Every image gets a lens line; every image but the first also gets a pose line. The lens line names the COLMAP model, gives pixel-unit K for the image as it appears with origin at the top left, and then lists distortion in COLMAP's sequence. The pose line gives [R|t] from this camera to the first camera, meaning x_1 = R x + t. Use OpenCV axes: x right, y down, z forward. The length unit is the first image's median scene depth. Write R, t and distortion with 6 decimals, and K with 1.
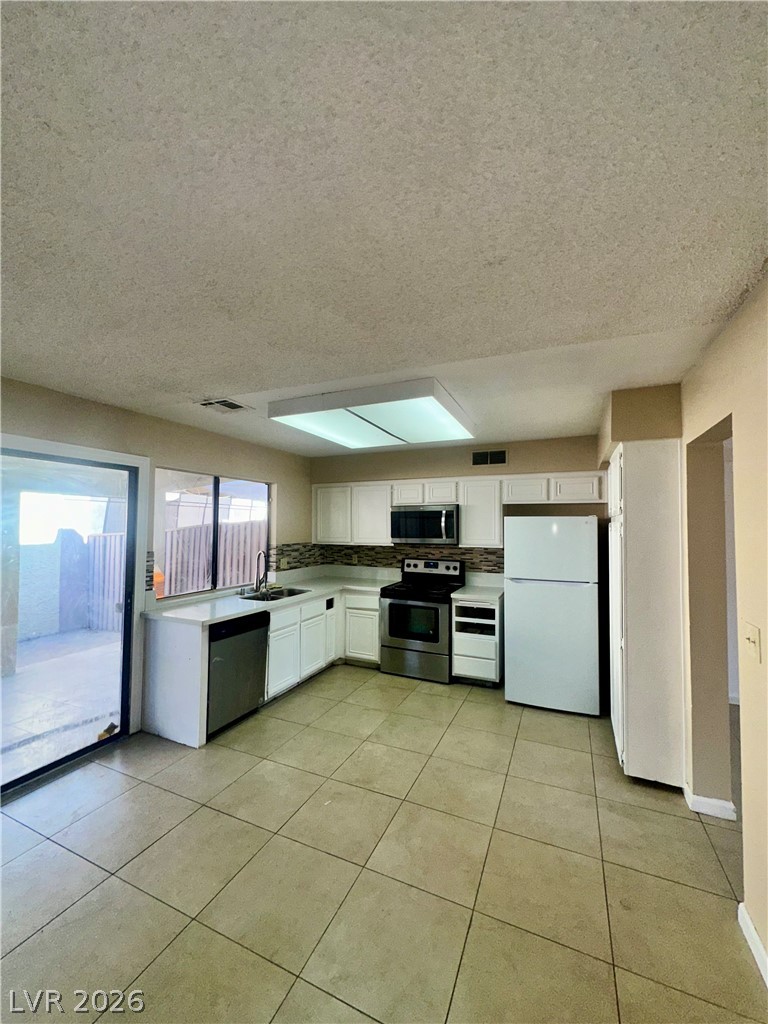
lens RADIAL K [[408.7, 0, 384.0], [0, 408.7, 512.0], [0, 0, 1]] dist [-0.002825, 0.000881]
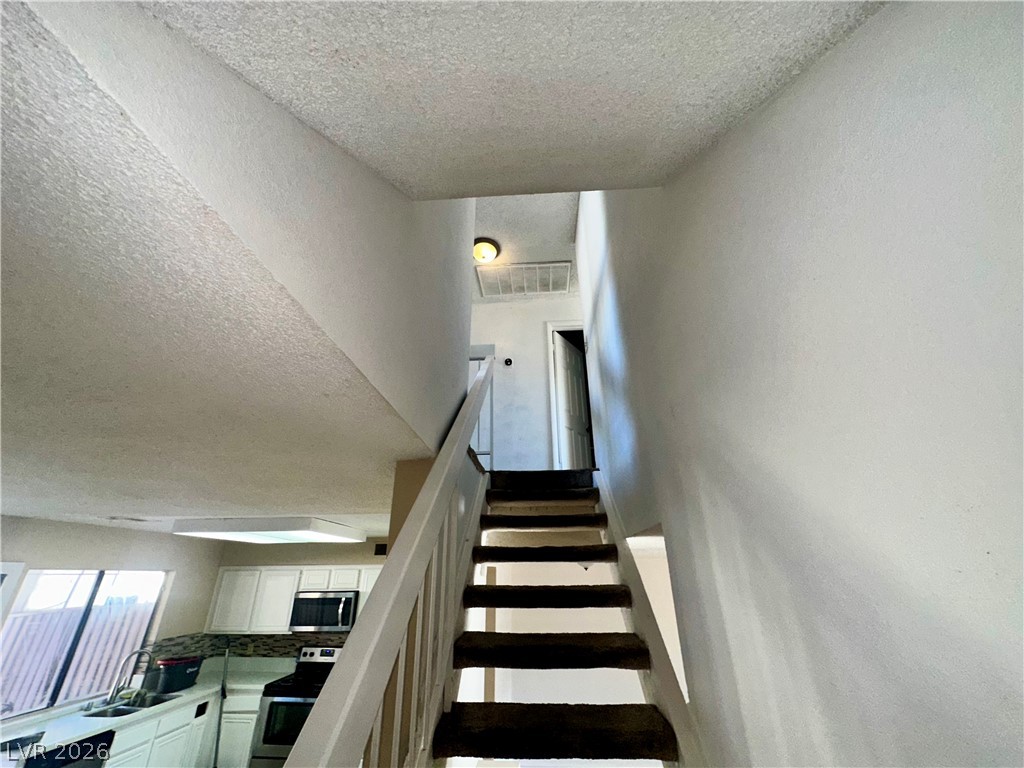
lens RADIAL K [[408.7, 0, 512.0], [0, 408.7, 384.0], [0, 0, 1]] dist [-0.002825, 0.000881]
pose [[0.935817, 0.140212, 0.323399, 0.127172], [-0.001985, 0.919563, -0.392938, -0.098740], [-0.352480, 0.367076, 0.860821, -0.343133]]
